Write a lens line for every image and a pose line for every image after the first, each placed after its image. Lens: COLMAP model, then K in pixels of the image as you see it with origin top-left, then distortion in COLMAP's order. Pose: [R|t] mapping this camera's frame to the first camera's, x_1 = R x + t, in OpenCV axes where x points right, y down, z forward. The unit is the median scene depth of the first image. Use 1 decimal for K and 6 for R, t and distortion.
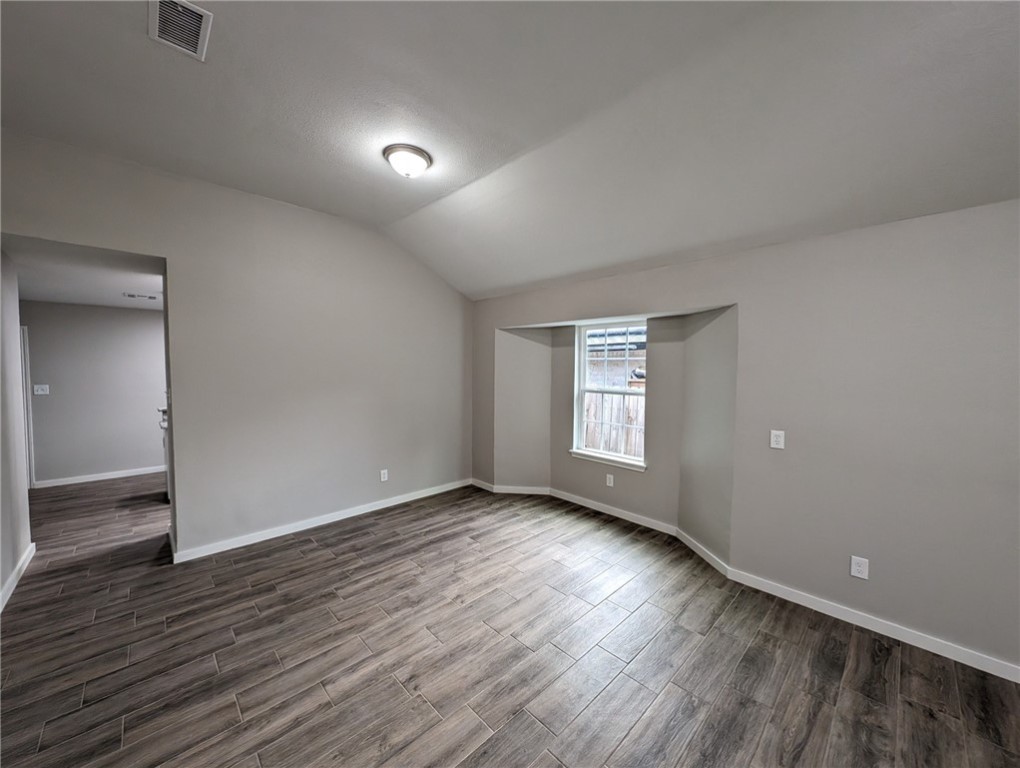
lens RADIAL K [[381.5, 0, 507.7], [0, 381.5, 384.8], [0, 0, 1]] dist [0.014540, -0.007934]
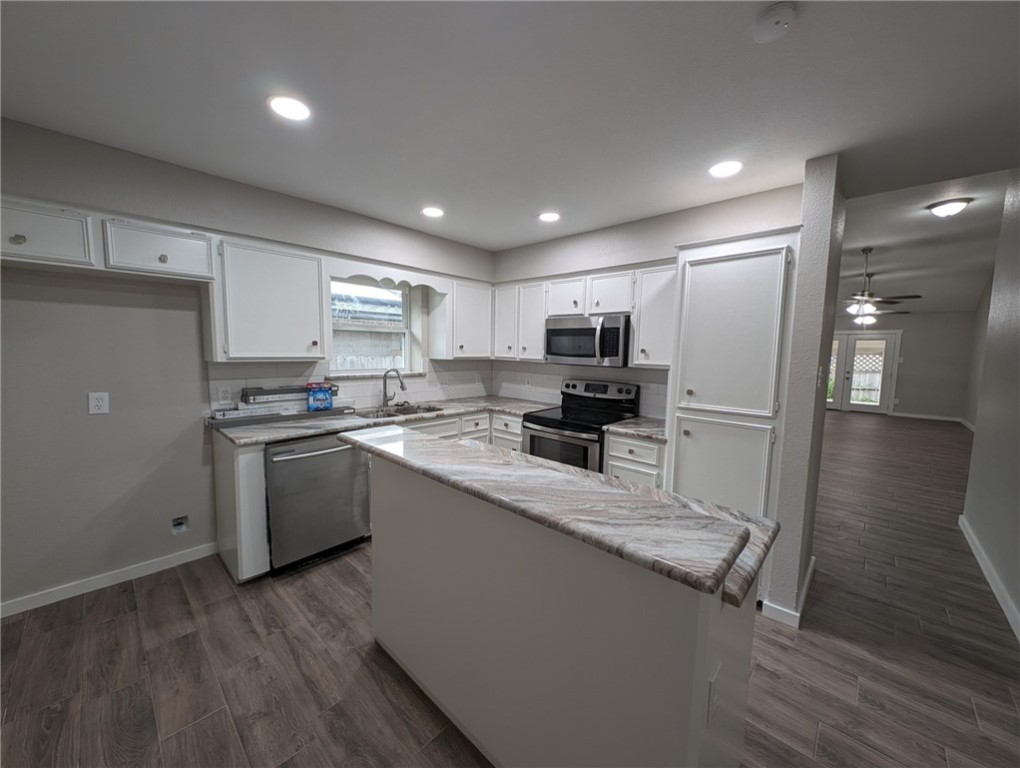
lens RADIAL K [[384.6, 0, 509.0], [0, 384.6, 385.1], [0, 0, 1]] dist [0.001136, 0.000118]
pose [[-0.050540, -0.101956, 0.993504, -1.649975], [0.026312, 0.994294, 0.103375, -0.048274], [-0.998375, 0.031366, -0.047569, 1.711931]]
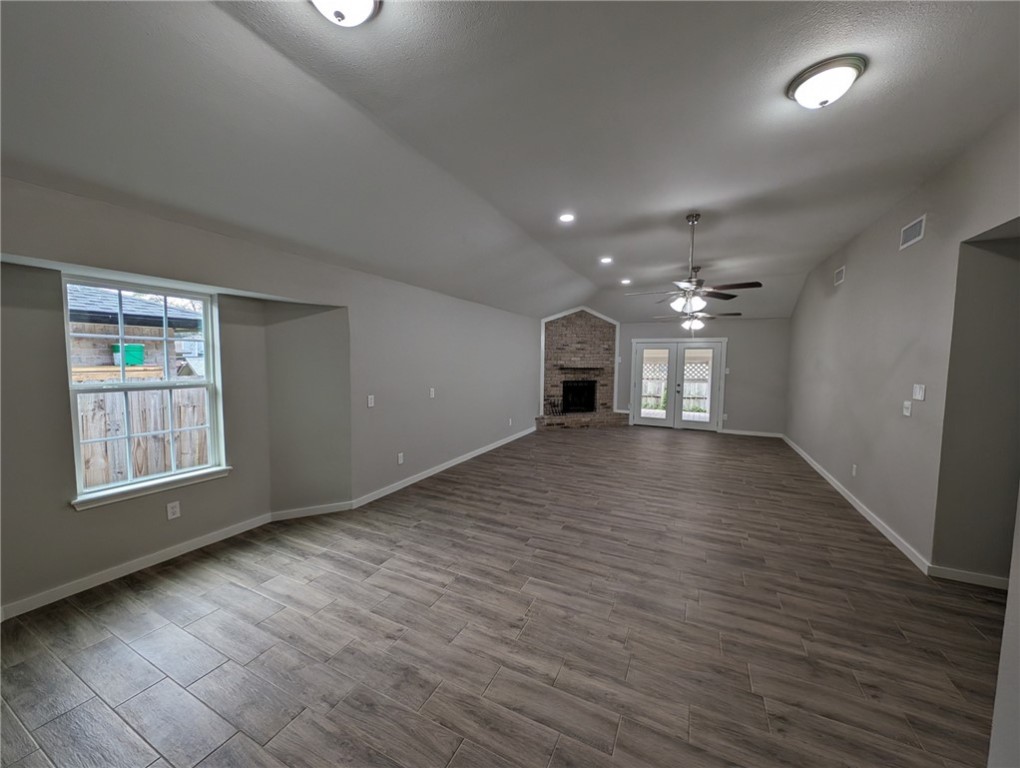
lens RADIAL K [[381.5, 0, 507.7], [0, 381.5, 384.8], [0, 0, 1]] dist [0.014540, -0.007934]
pose [[-0.339407, -0.078116, 0.937390, -0.812780], [0.025999, 0.995386, 0.092363, -0.044083], [-0.940280, 0.055720, -0.335810, 0.872065]]
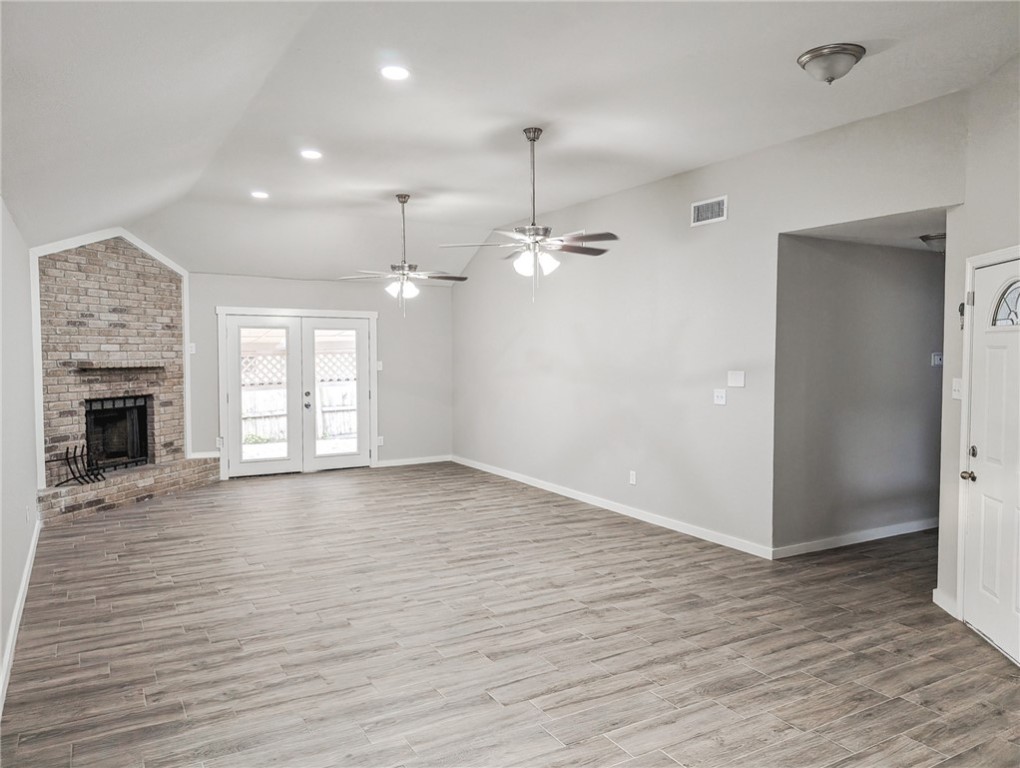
lens RADIAL K [[739.8, 0, 517.2], [0, 739.8, 386.8], [0, 0, 1]] dist [0.040172, -0.047119]
pose [[-0.973289, -0.022357, 0.228491, -0.123927], [-0.001308, 0.995771, 0.091862, -0.057018], [-0.229578, 0.089110, -0.969202, 1.486143]]
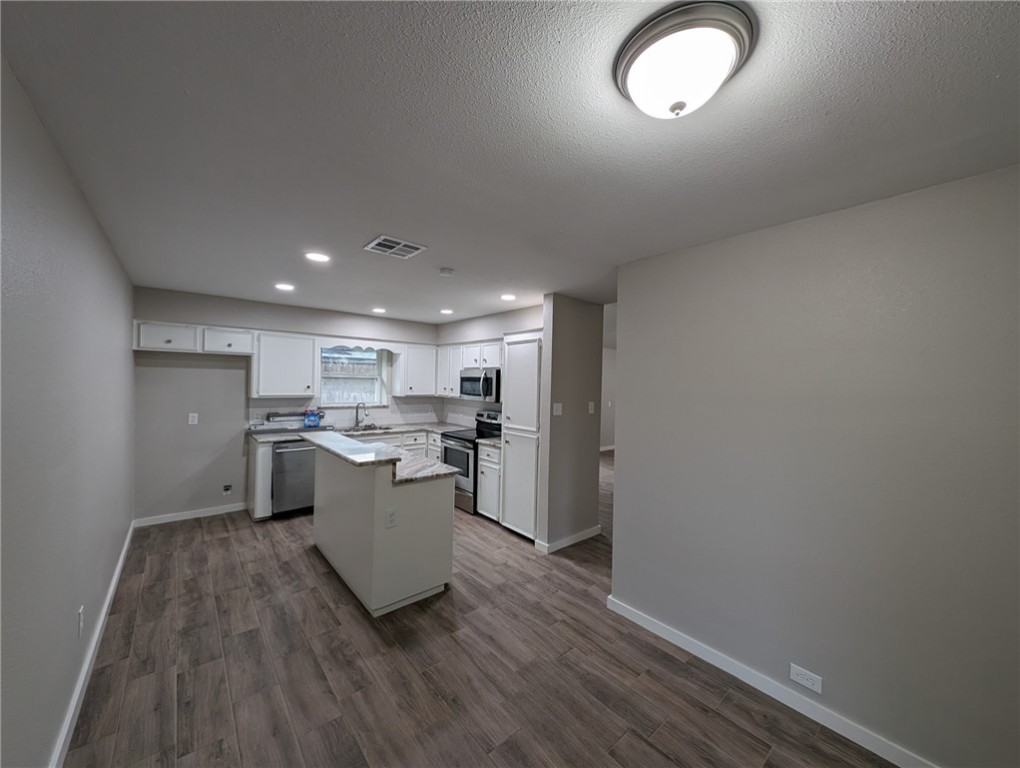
lens RADIAL K [[381.5, 0, 507.7], [0, 381.5, 384.8], [0, 0, 1]] dist [0.014540, -0.007934]
pose [[0.060257, -0.012390, 0.998106, -2.208148], [0.023684, 0.999659, 0.010980, -0.071393], [-0.997902, 0.022978, 0.060530, 1.228936]]
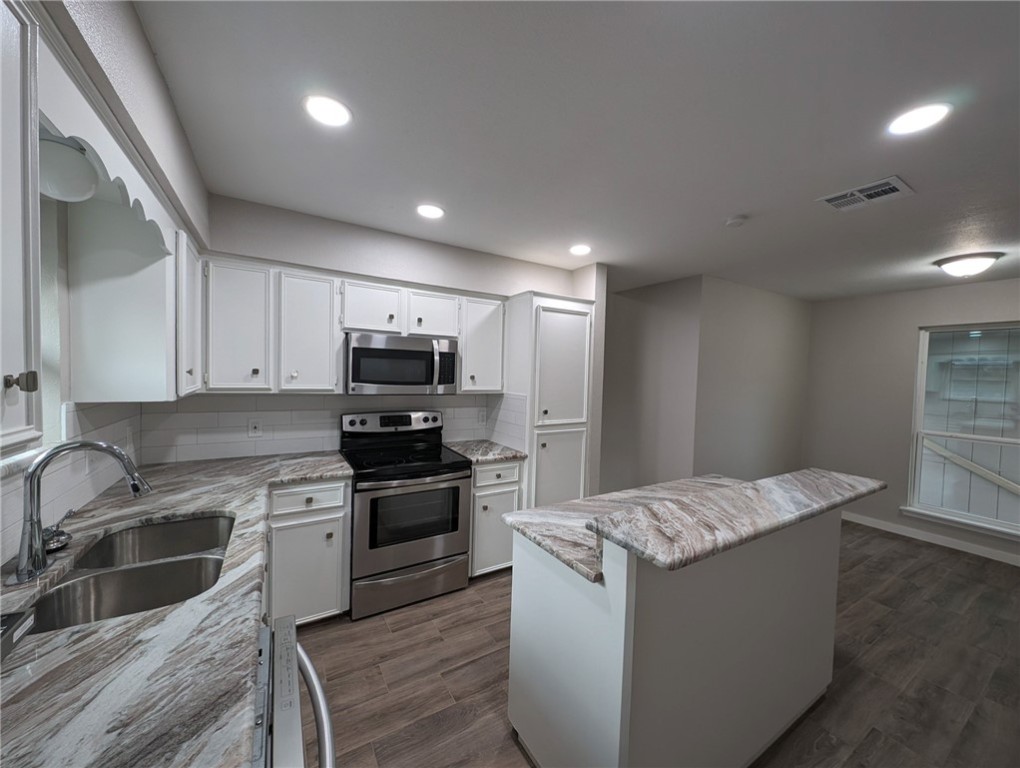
lens RADIAL K [[381.5, 0, 507.7], [0, 381.5, 384.8], [0, 0, 1]] dist [0.014540, -0.007934]
pose [[-0.975255, -0.040958, 0.217254, -1.009480], [-0.024844, 0.996768, 0.076395, -0.082678], [-0.219681, 0.069107, -0.973121, 2.256519]]
